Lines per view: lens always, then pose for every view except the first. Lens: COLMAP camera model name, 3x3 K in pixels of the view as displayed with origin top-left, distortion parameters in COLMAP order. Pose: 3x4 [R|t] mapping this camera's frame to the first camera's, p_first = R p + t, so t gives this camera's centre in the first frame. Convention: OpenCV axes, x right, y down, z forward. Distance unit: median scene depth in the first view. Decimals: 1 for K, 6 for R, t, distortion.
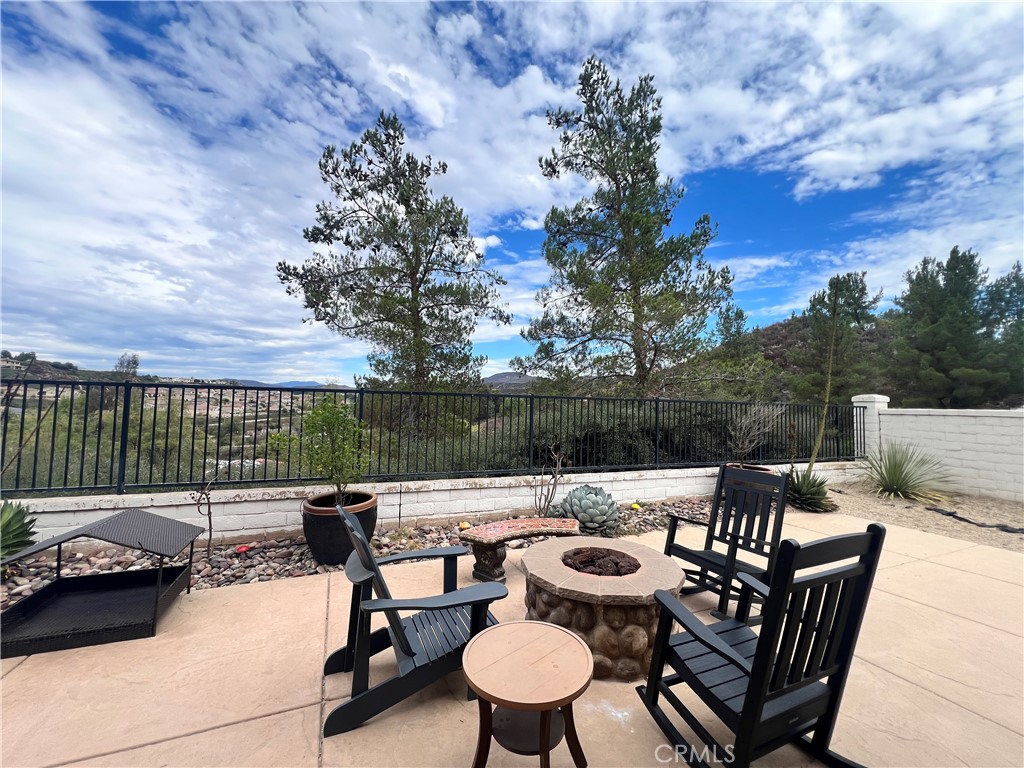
lens RADIAL K [[414.8, 0, 498.9], [0, 414.8, 377.4], [0, 0, 1]] dist [-0.005419, -0.000254]
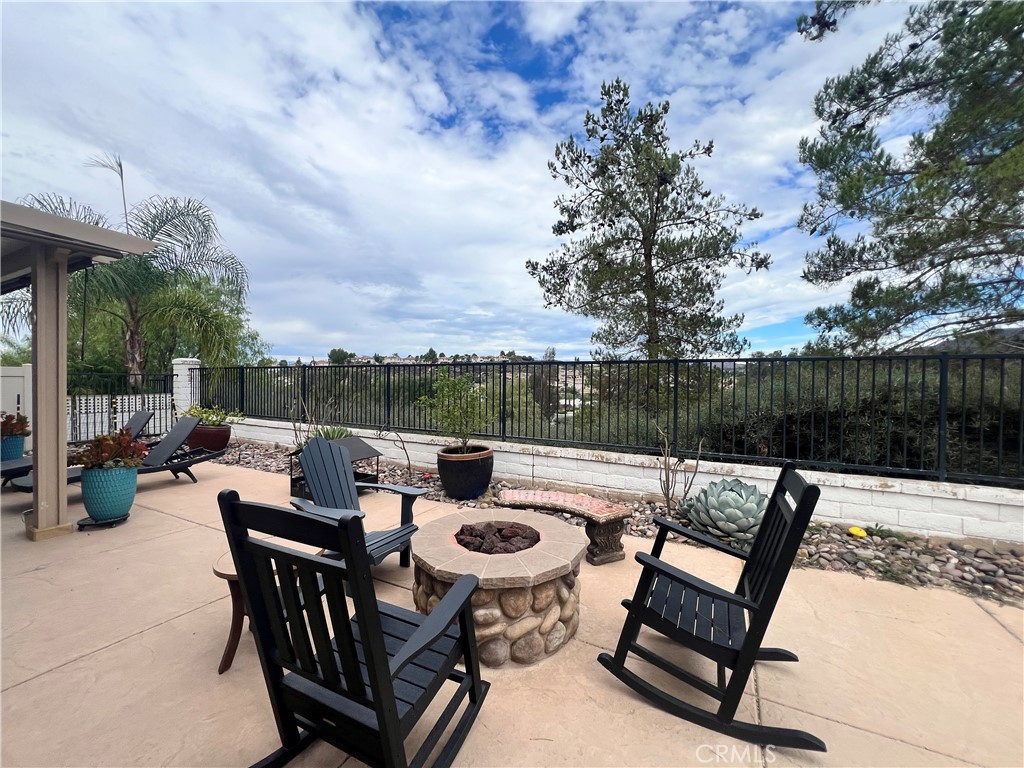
lens RADIAL K [[414.8, 0, 520.5], [0, 414.8, 381.1], [0, 0, 1]] dist [-0.005419, -0.000254]
pose [[0.638563, -0.014128, -0.769440, 0.518511], [0.061792, 0.997545, 0.032965, 0.039855], [0.767085, -0.068595, 0.637868, 0.254153]]
